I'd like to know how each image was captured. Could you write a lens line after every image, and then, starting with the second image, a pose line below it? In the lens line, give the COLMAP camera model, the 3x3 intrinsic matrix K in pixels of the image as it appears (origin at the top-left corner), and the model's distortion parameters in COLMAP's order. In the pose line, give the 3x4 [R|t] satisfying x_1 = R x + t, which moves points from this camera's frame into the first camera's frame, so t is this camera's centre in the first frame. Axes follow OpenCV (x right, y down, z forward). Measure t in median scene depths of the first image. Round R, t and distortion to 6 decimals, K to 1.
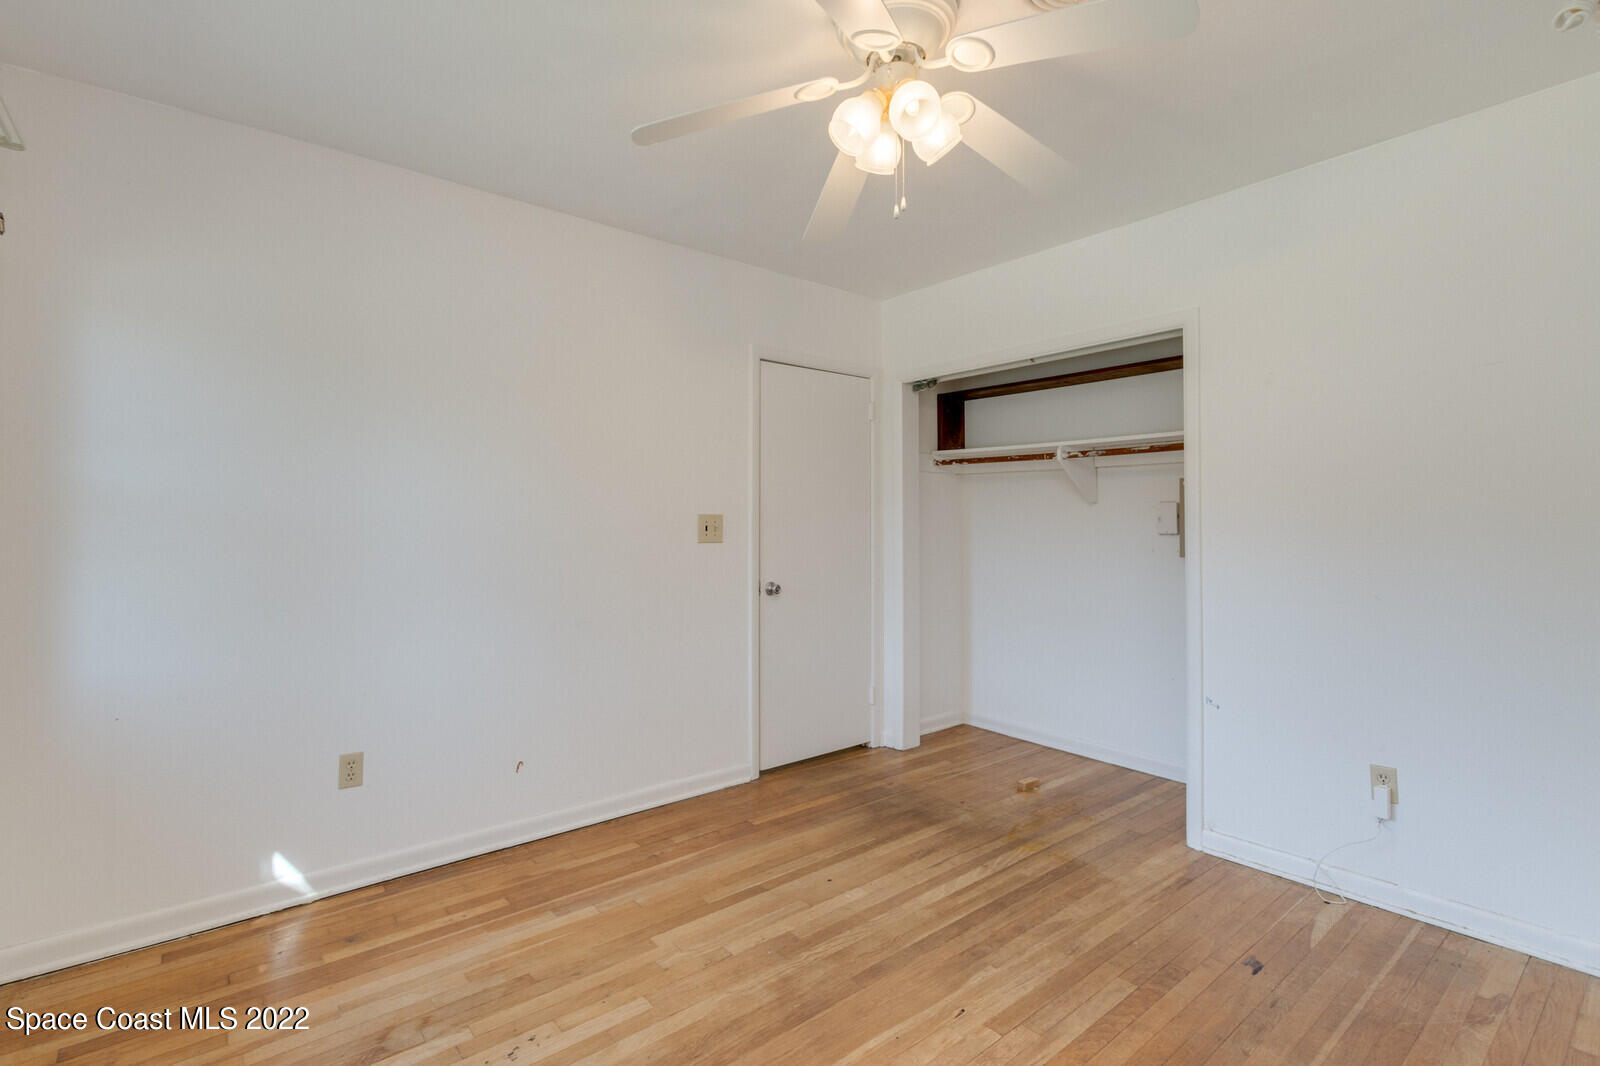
lens RADIAL K [[733.5, 0, 798.1], [0, 733.5, 526.5], [0, 0, 1]] dist [0.000798, 0.003101]
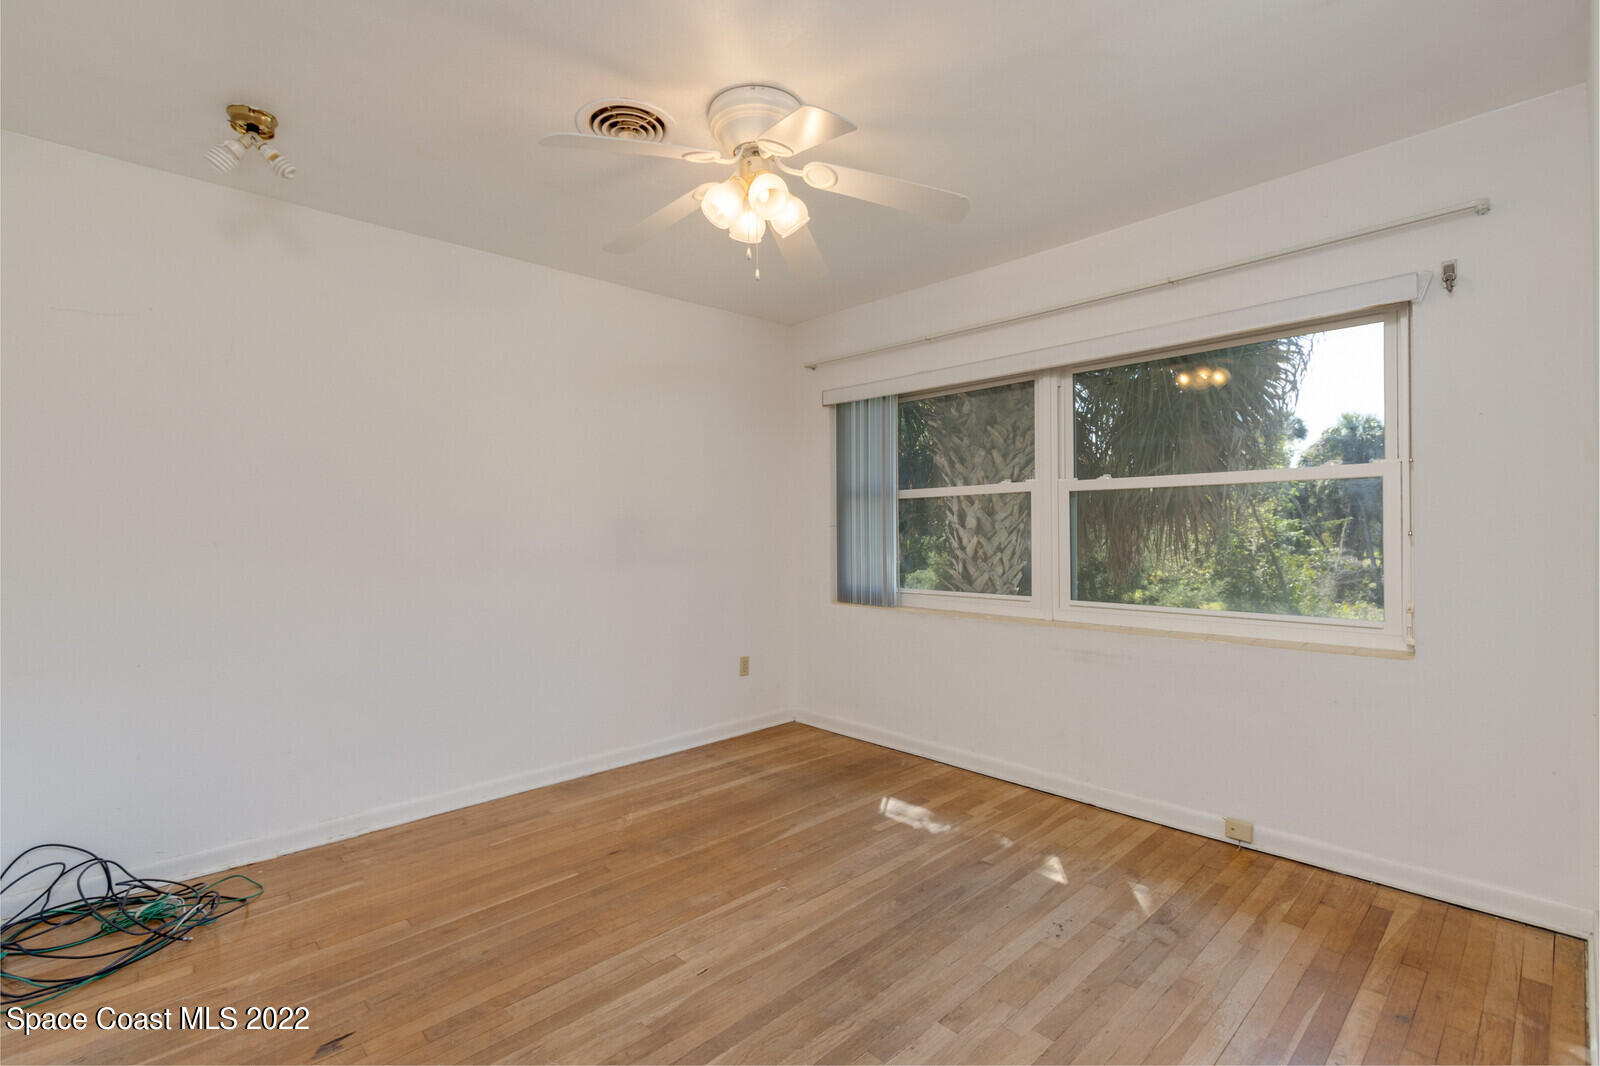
lens RADIAL K [[733.5, 0, 801.3], [0, 733.5, 526.9], [0, 0, 1]] dist [0.000798, 0.003101]
pose [[-0.997070, 0.010440, -0.075782, 0.142343], [0.009344, 0.999847, 0.014804, -0.014549], [0.075925, 0.014053, -0.997014, 1.992767]]
